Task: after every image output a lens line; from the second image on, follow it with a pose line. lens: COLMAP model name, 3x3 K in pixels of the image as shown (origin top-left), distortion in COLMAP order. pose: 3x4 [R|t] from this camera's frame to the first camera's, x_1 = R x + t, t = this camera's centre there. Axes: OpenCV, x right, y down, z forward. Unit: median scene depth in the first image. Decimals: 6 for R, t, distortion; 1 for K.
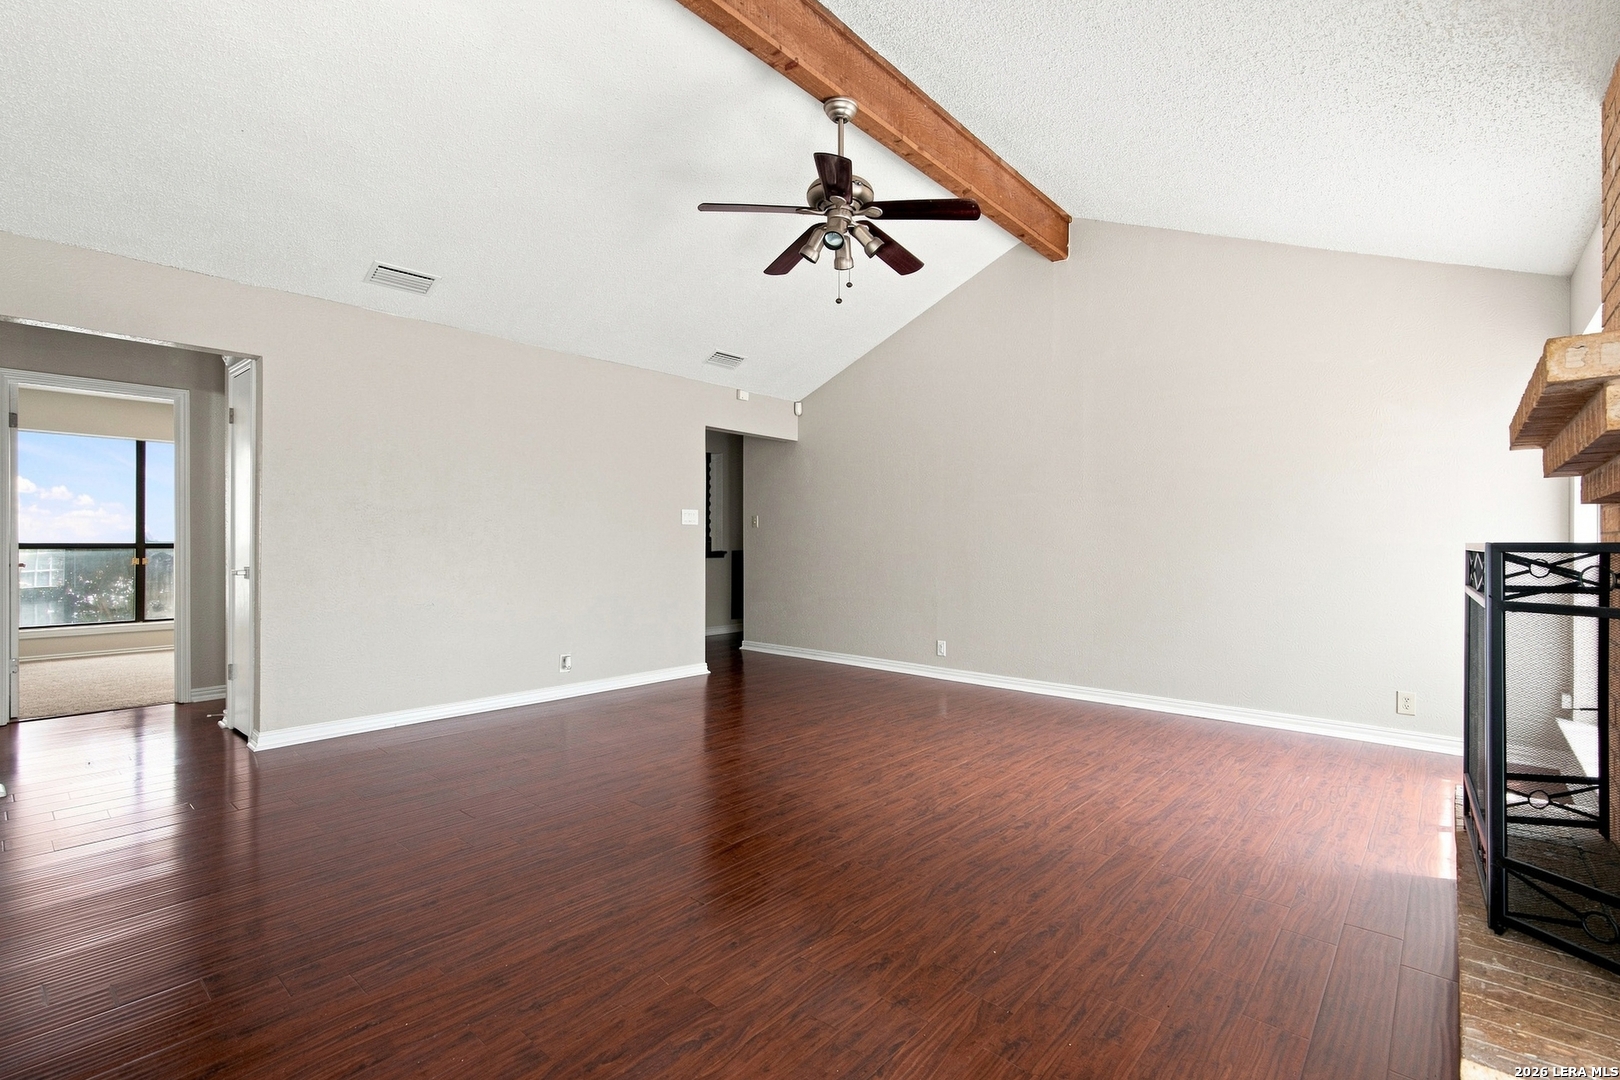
lens RADIAL K [[729.1, 0, 810.0], [0, 729.1, 540.0], [0, 0, 1]] dist [-0.000606, -0.000687]
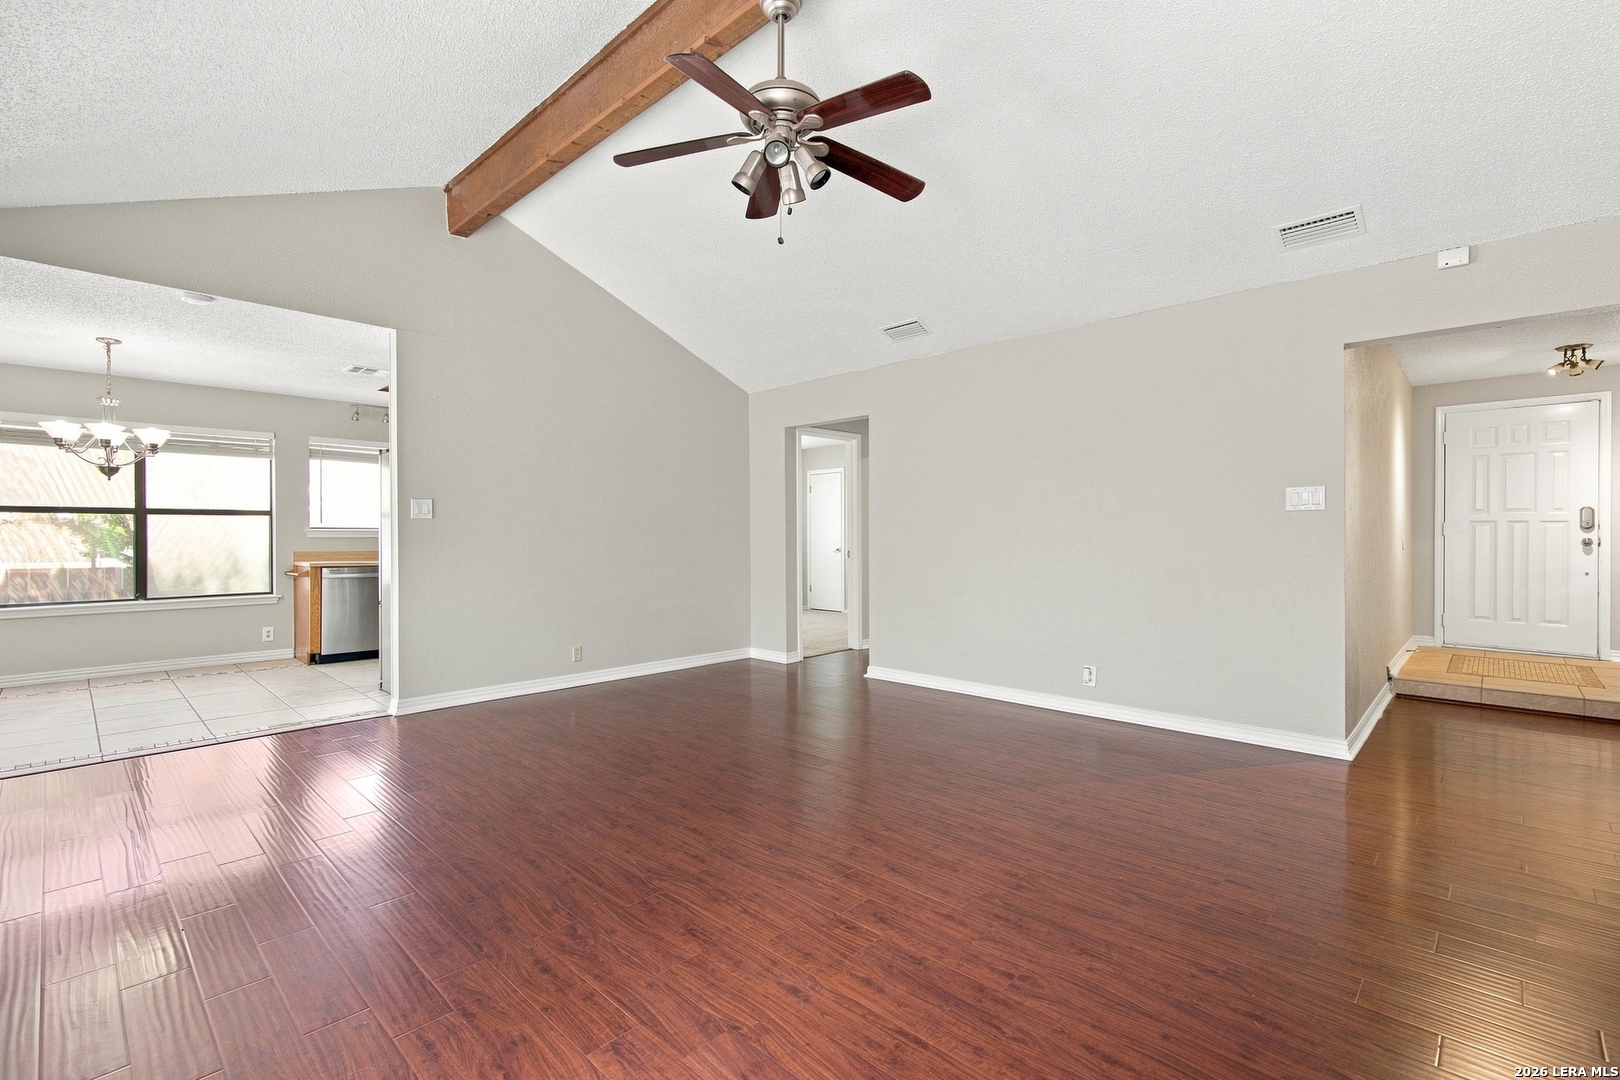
lens RADIAL K [[721.4, 0, 808.9], [0, 721.4, 532.0], [0, 0, 1]] dist [-0.002536, 0.000405]
pose [[-0.033190, -0.010066, -0.999398, 0.809389], [-0.001387, 0.999949, -0.010026, 0.005088], [0.999448, 0.001053, -0.033202, 1.020493]]
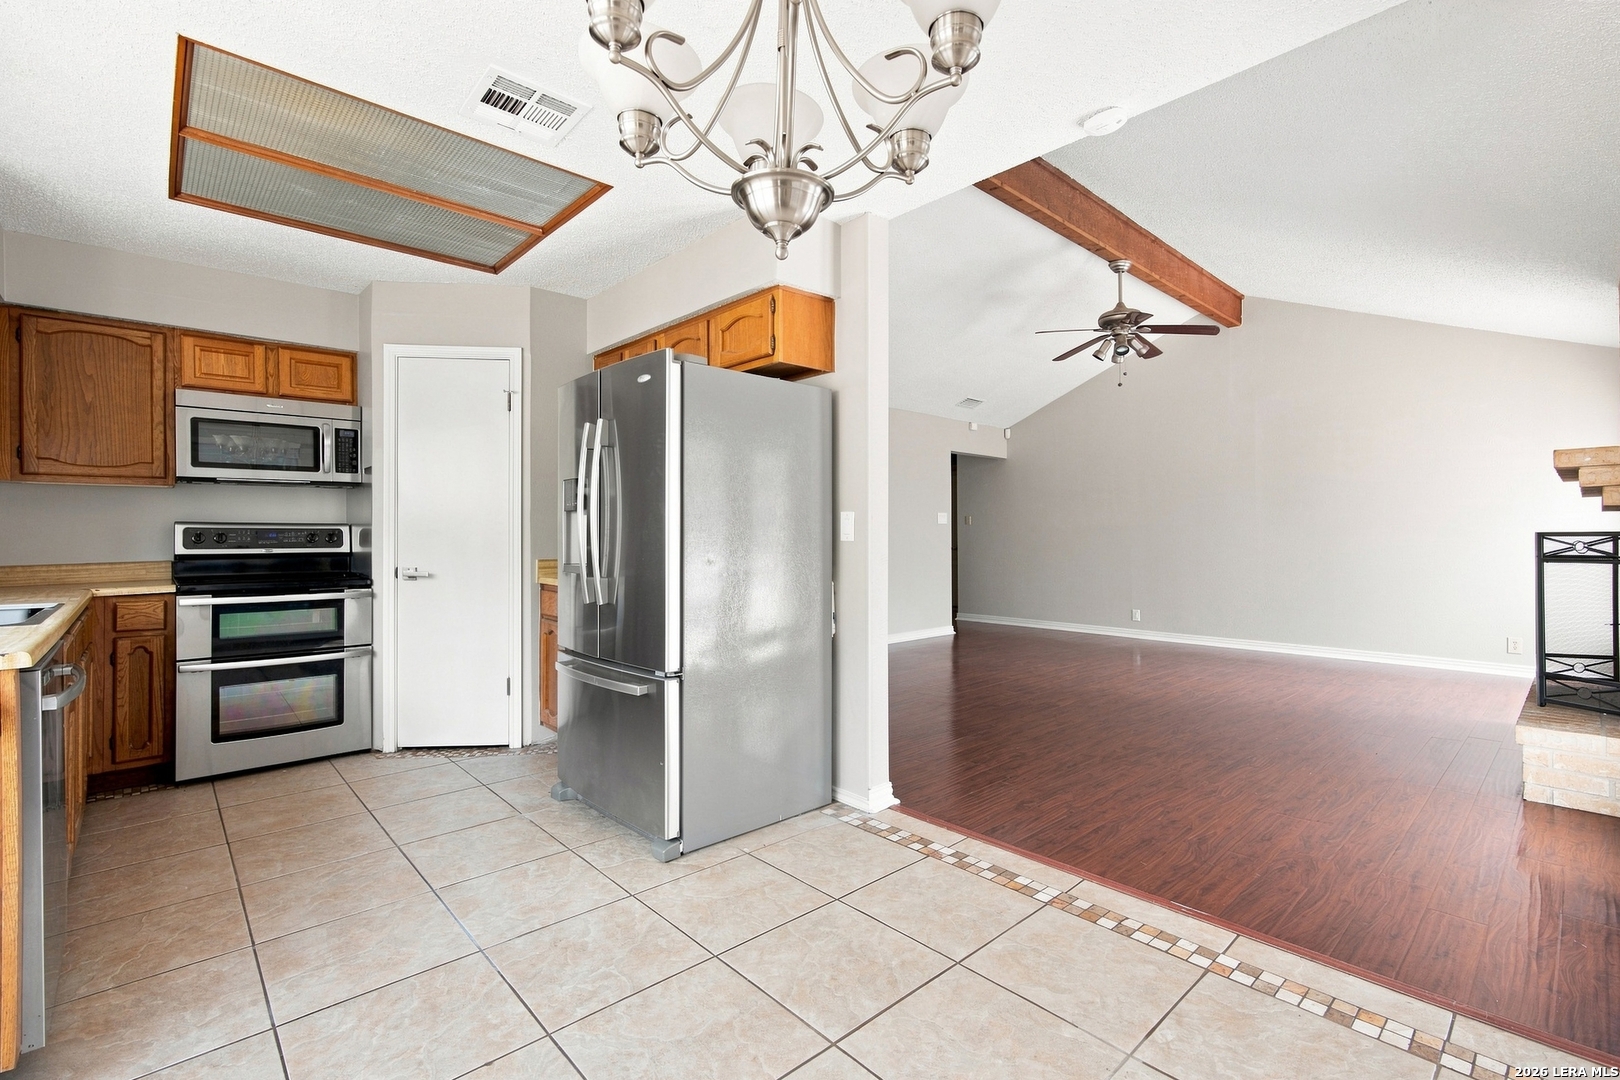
lens RADIAL K [[721.4, 0, 808.9], [0, 721.4, 532.0], [0, 0, 1]] dist [-0.002536, 0.000405]
pose [[0.994237, -0.006675, -0.106994, -0.469423], [0.006120, 0.999966, -0.005521, 0.000339], [0.107027, 0.004834, 0.994244, -0.642422]]
